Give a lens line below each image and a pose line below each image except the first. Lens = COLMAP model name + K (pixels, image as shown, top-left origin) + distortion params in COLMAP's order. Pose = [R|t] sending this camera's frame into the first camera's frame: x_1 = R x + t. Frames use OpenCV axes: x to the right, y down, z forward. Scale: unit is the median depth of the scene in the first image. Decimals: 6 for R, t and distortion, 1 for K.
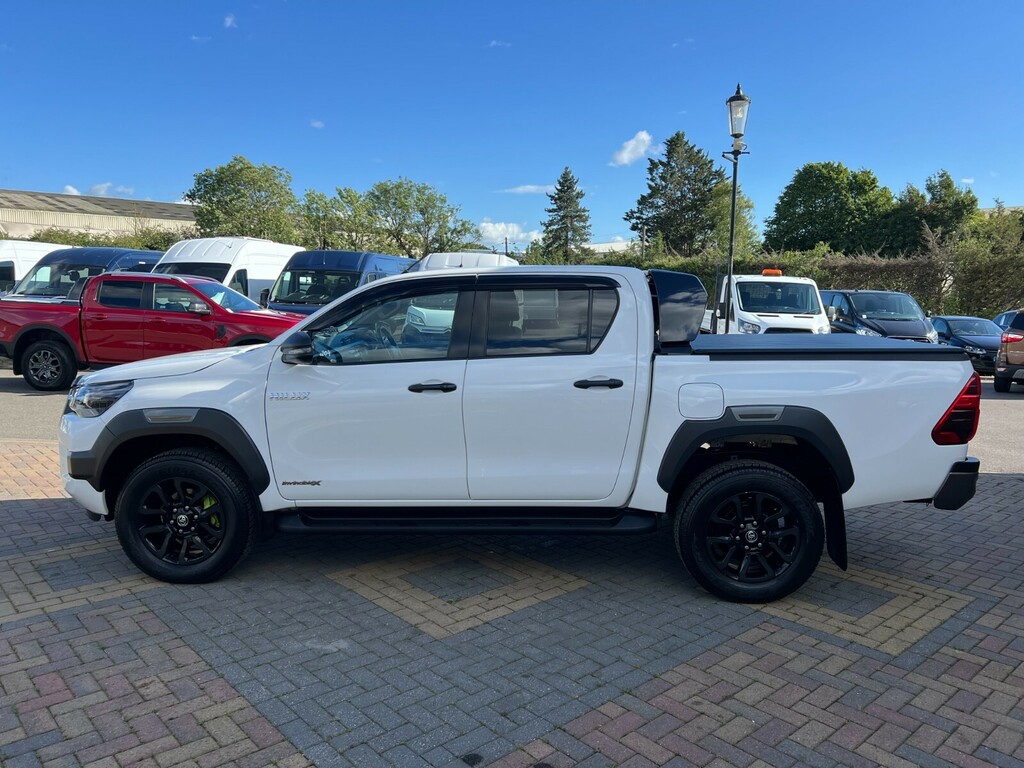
lens RADIAL K [[781.5, 0, 512.0], [0, 781.5, 384.0], [0, 0, 1]] dist [0.015475, 0.003910]
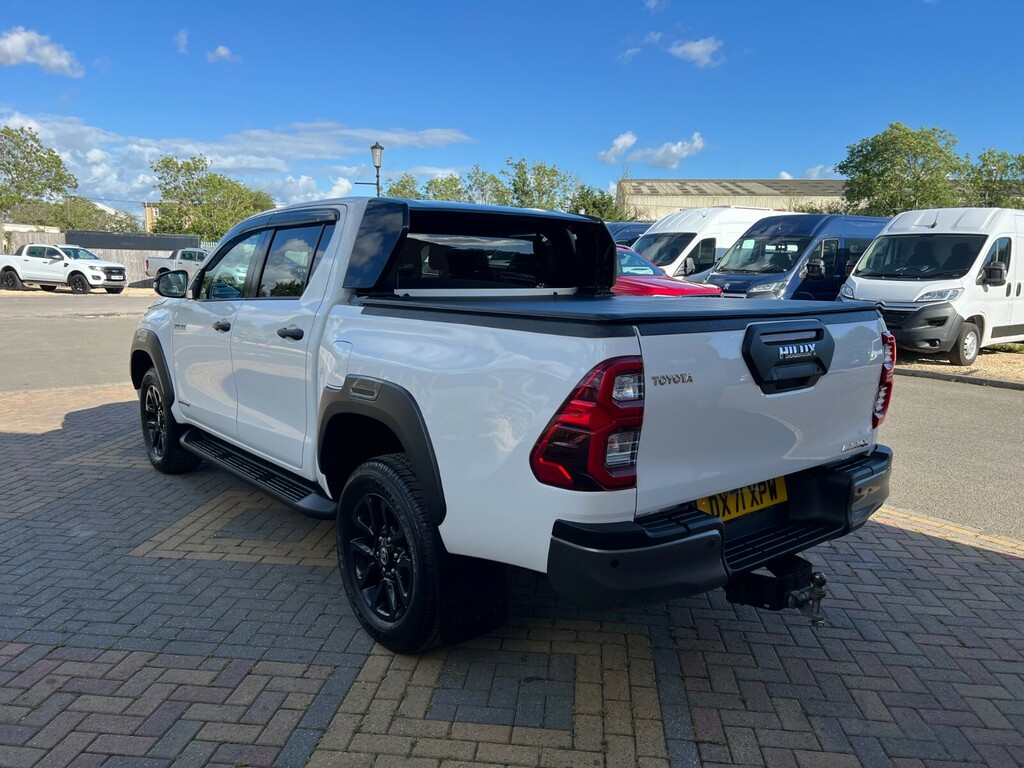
lens RADIAL K [[773.1, 0, 515.0], [0, 773.1, 400.2], [0, 0, 1]] dist [0.010811, -0.001335]
pose [[0.672051, 0.134246, -0.728234, 0.917535], [-0.099209, 0.990887, 0.091109, -0.030268], [0.733829, 0.011017, 0.679245, 0.608896]]
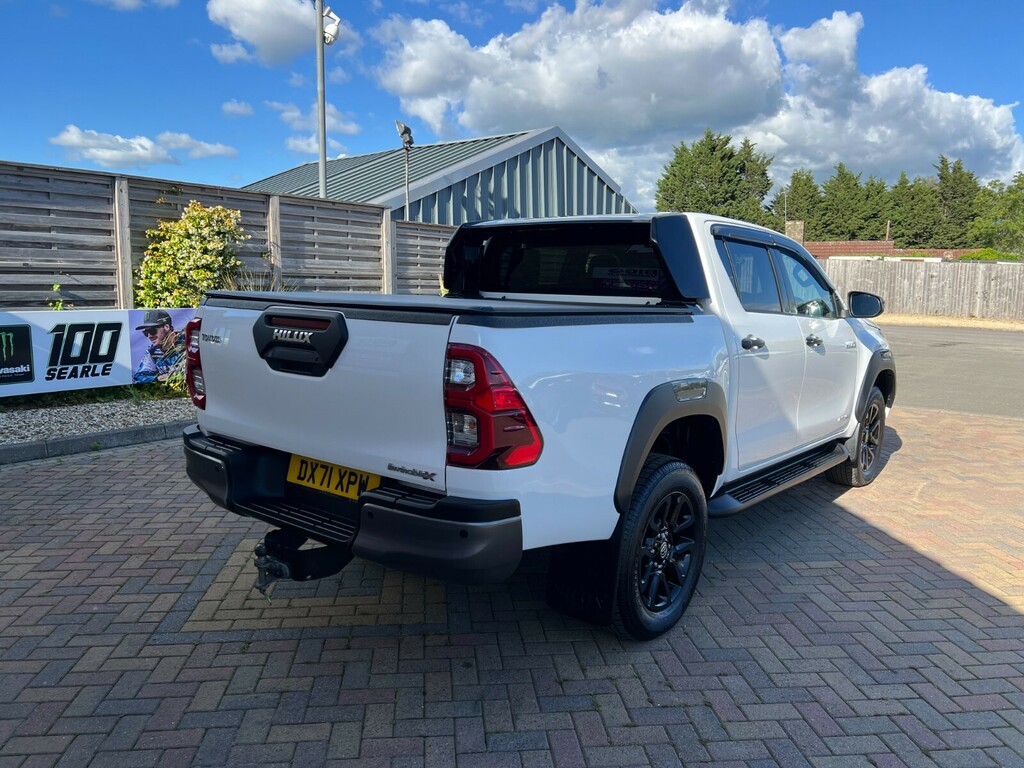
lens RADIAL K [[781.5, 0, 512.0], [0, 781.5, 384.0], [0, 0, 1]] dist [0.015475, 0.003910]
pose [[-0.593484, 0.091795, -0.799594, 1.044164], [-0.117806, 0.972867, 0.199126, -0.151929], [0.796177, 0.212375, -0.566567, 1.732983]]
